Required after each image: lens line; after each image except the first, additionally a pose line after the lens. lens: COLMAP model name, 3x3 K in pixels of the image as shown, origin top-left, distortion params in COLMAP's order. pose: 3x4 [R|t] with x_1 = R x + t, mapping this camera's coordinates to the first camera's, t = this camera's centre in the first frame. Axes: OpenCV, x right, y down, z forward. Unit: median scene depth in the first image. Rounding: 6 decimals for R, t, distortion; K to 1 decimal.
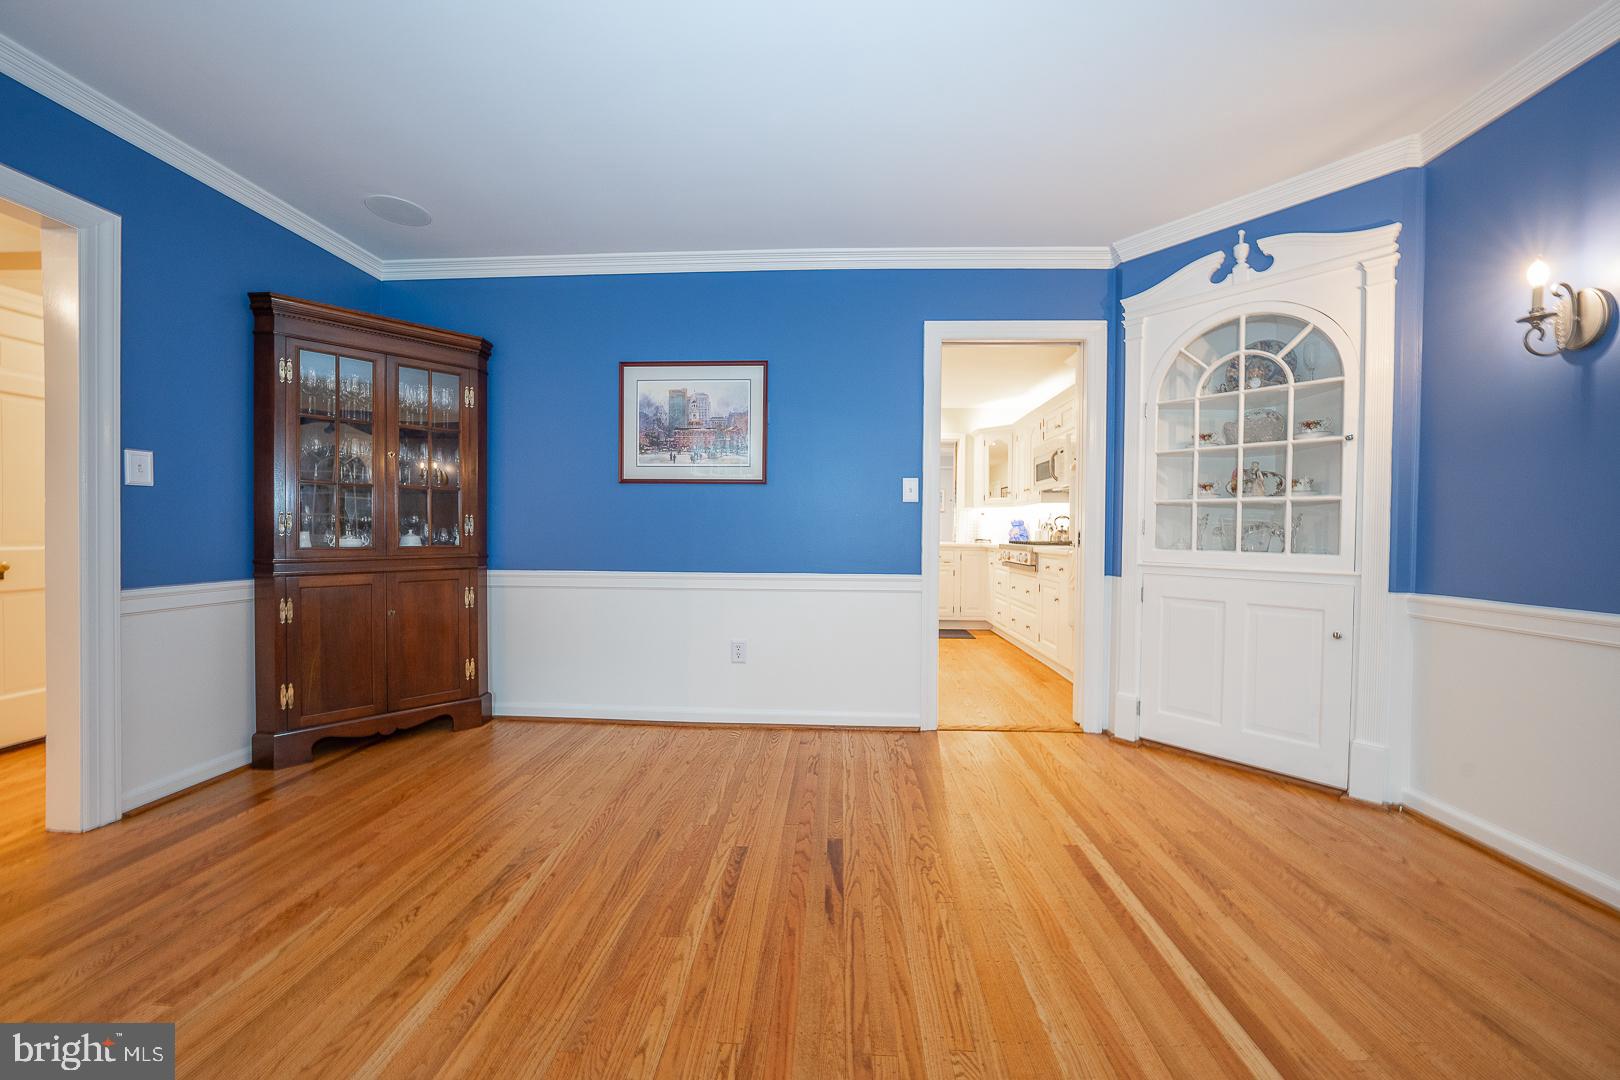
lens RADIAL K [[559.5, 0, 814.4], [0, 559.5, 537.1], [0, 0, 1]] dist [-0.028214, 0.006562]
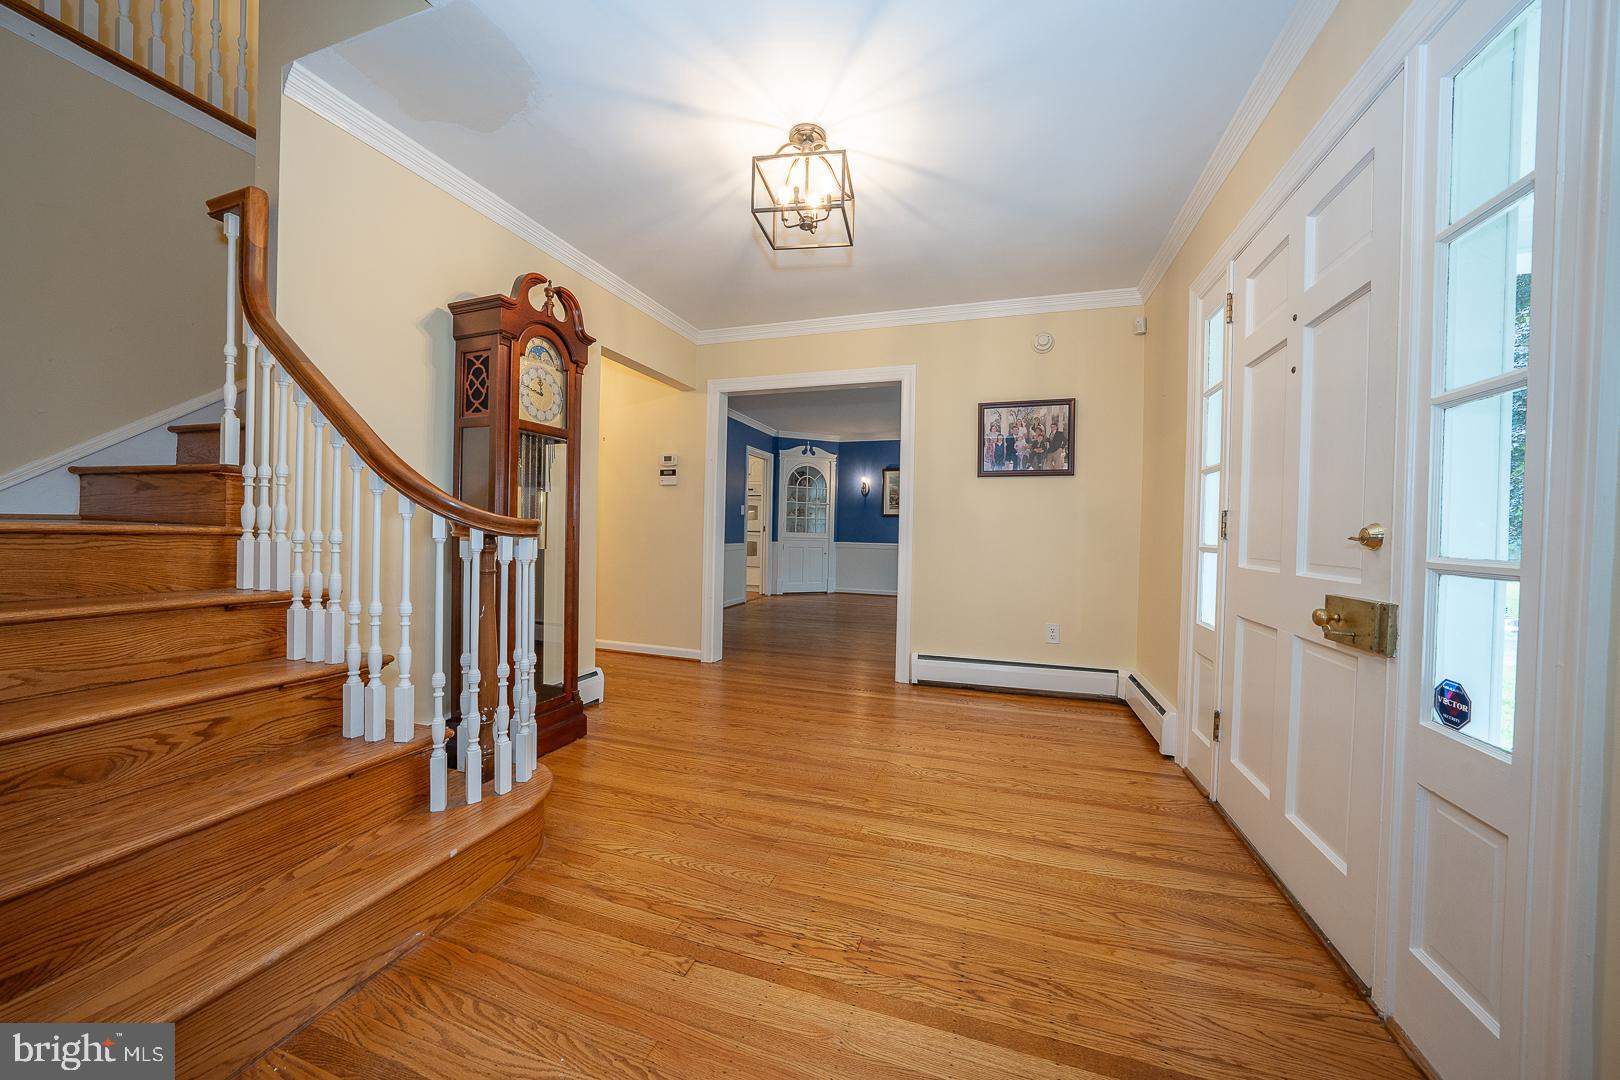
lens RADIAL K [[559.5, 0, 814.4], [0, 559.5, 537.1], [0, 0, 1]] dist [-0.028214, 0.006562]
pose [[0.261364, -0.014185, 0.965136, -2.656747], [-0.007976, 0.999826, 0.016855, -0.004525], [-0.965207, -0.012104, 0.261205, 0.013109]]
